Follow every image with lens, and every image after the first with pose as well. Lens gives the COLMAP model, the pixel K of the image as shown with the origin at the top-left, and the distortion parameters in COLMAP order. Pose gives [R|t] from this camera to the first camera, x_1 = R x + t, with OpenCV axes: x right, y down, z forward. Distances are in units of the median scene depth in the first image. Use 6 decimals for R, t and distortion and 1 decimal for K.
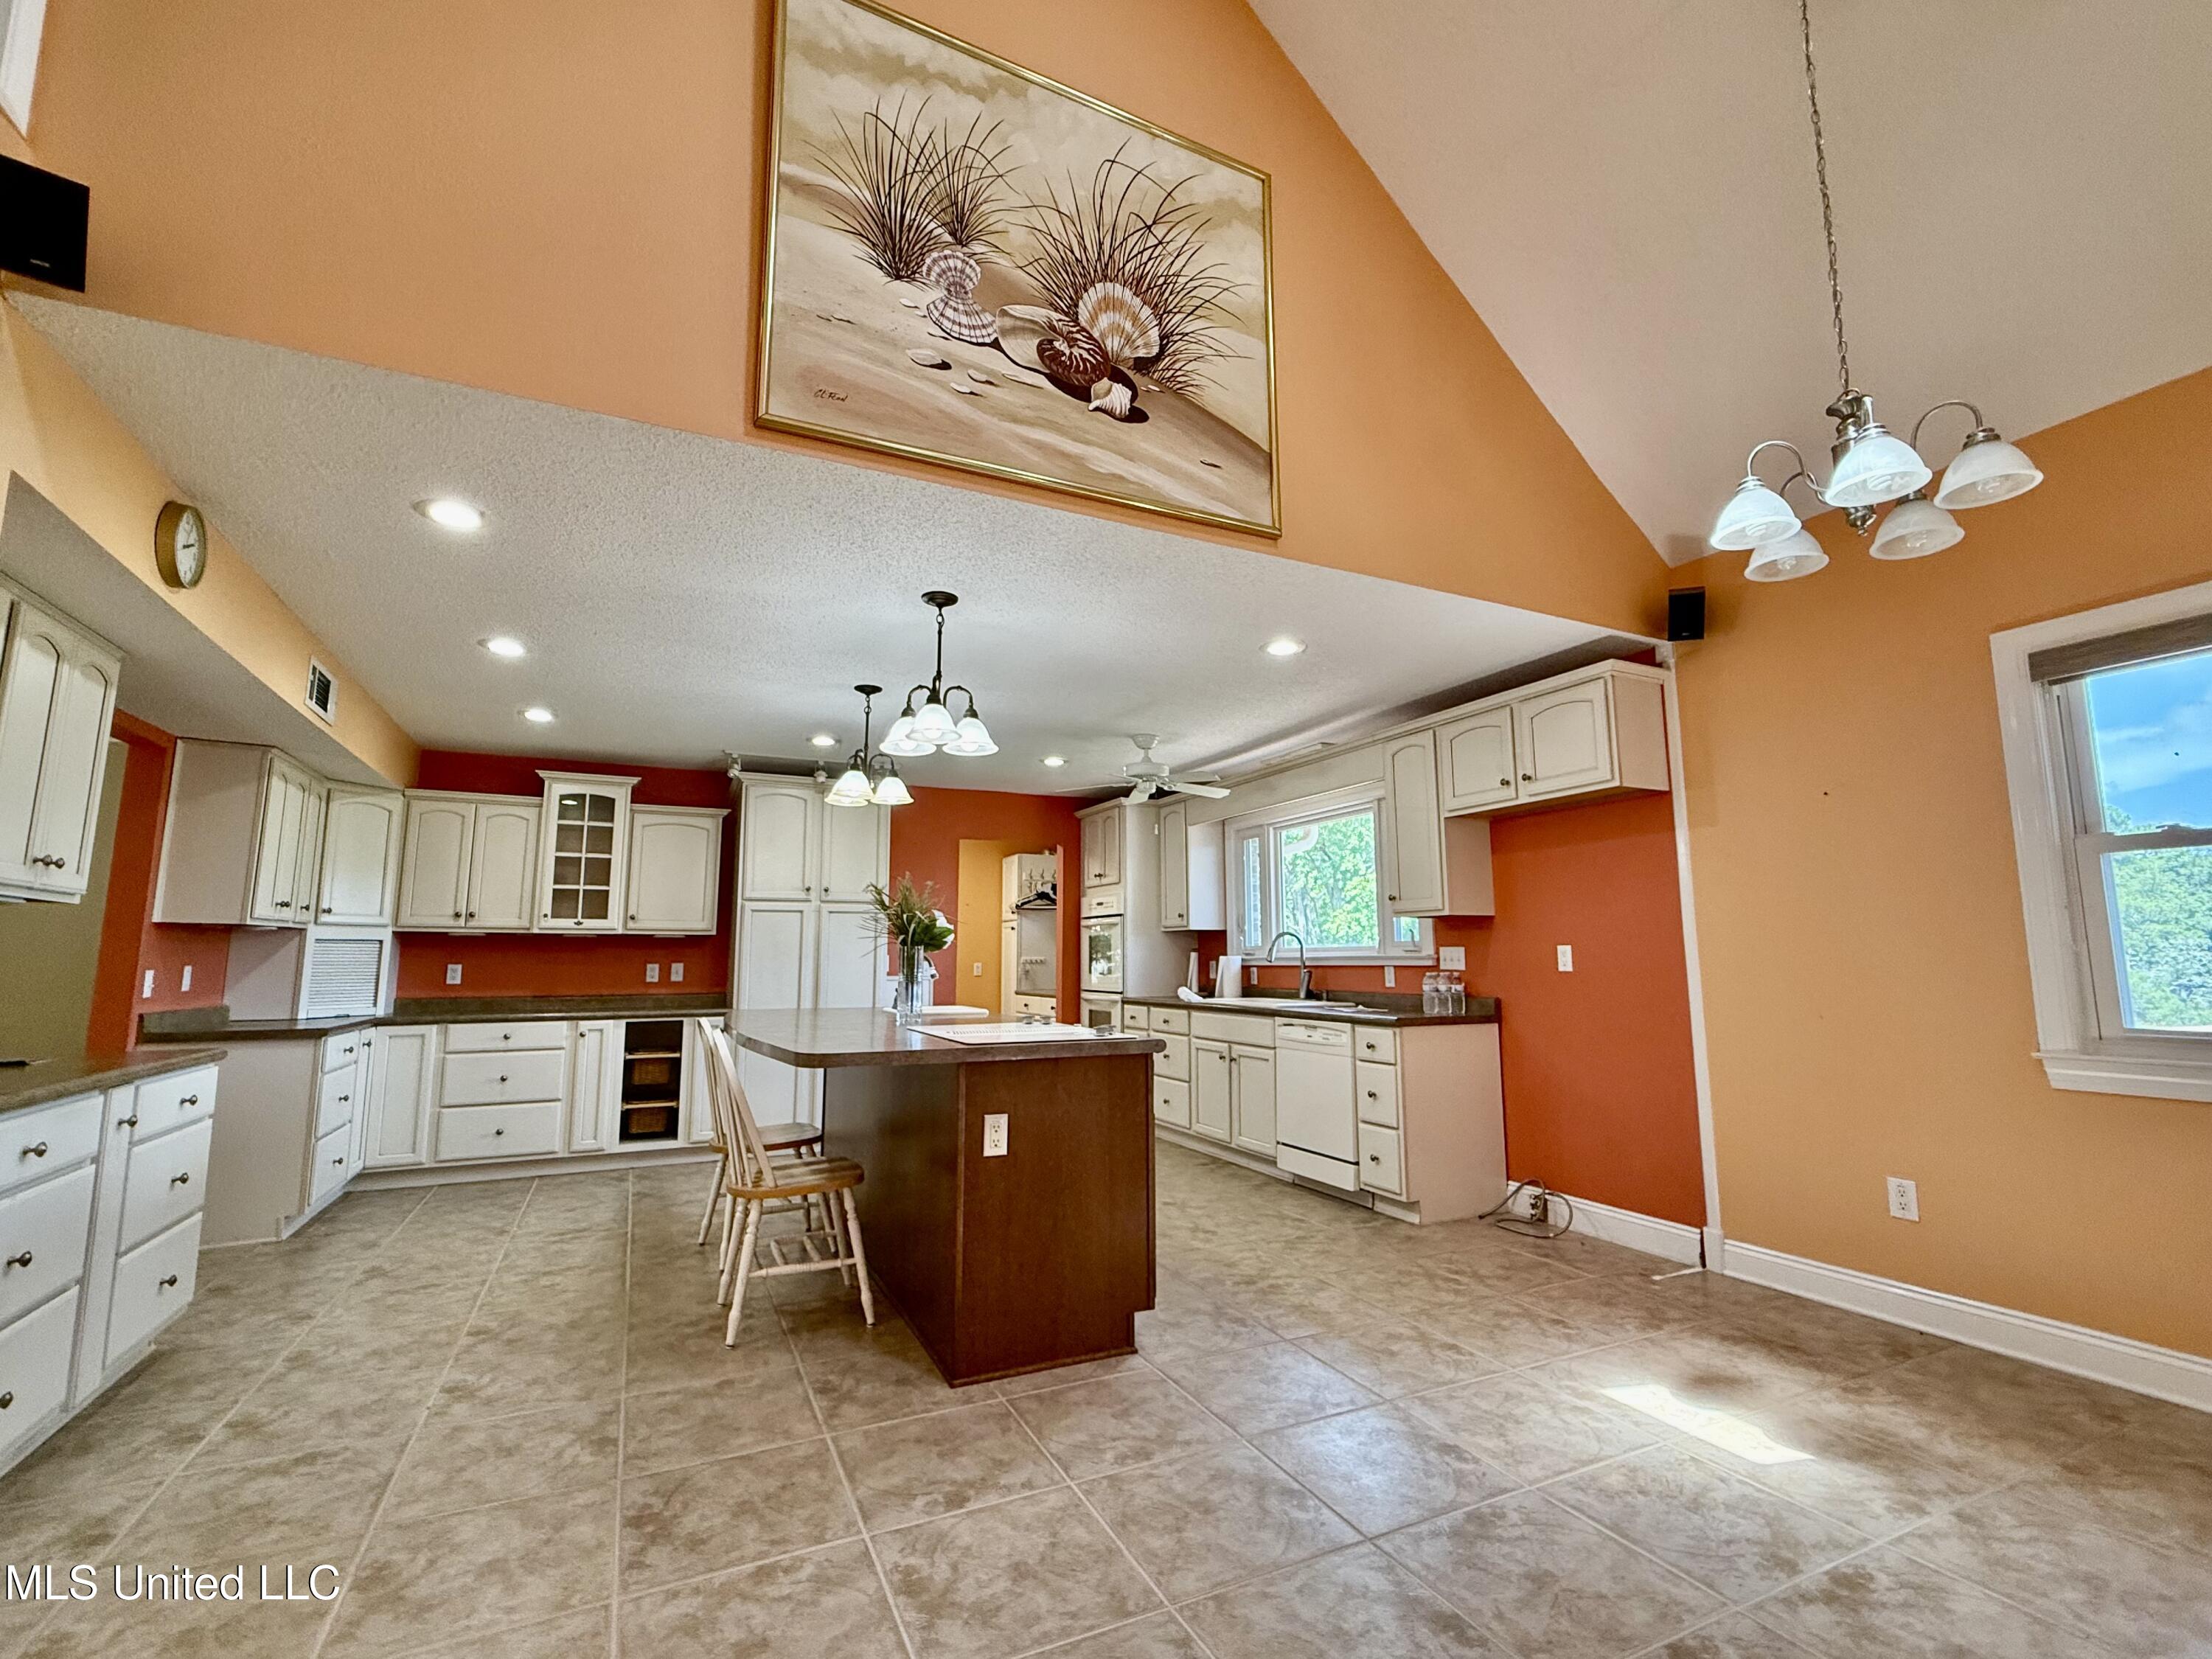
lens RADIAL K [[967.8, 0, 1113.2], [0, 967.8, 835.2], [0, 0, 1]] dist [-0.002047, -0.001529]
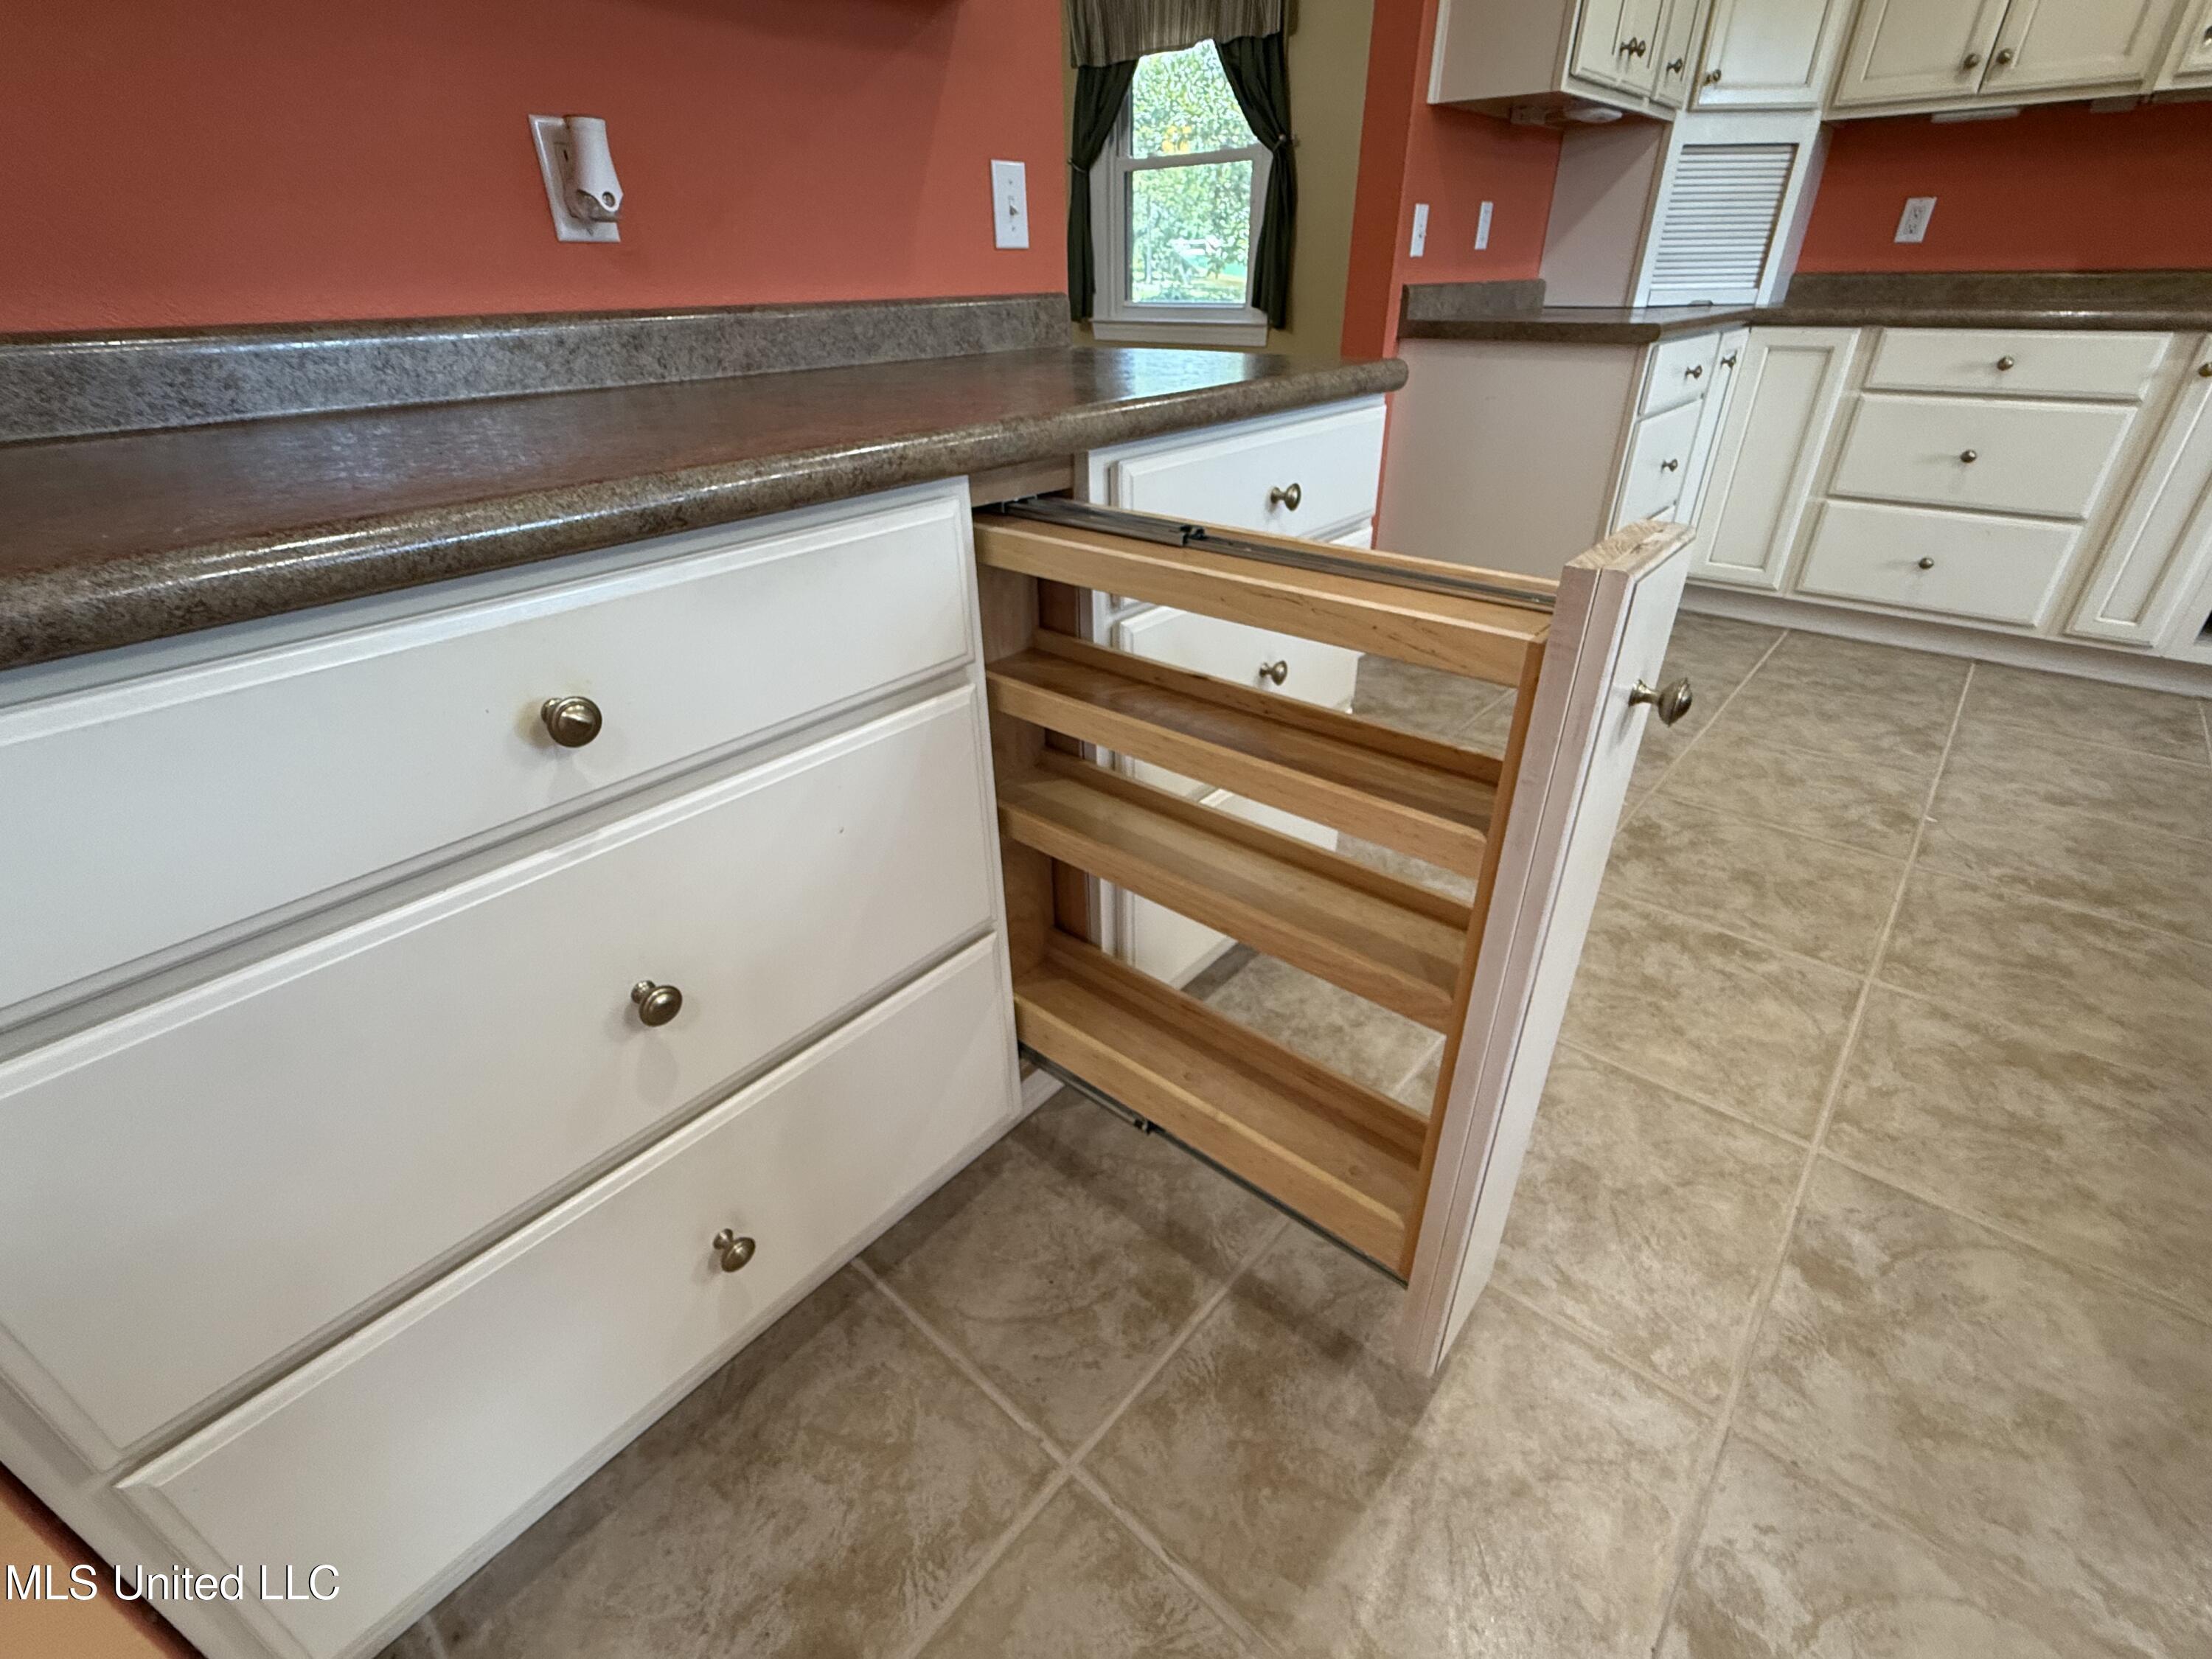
lens RADIAL K [[967.8, 0, 1106.4], [0, 967.8, 829.6], [0, 0, 1]] dist [-0.002047, -0.001529]
pose [[0.381358, 0.456264, -0.803983, -0.332840], [0.137580, 0.832011, 0.537428, 0.090979], [0.914132, -0.315565, 0.254522, 0.437598]]
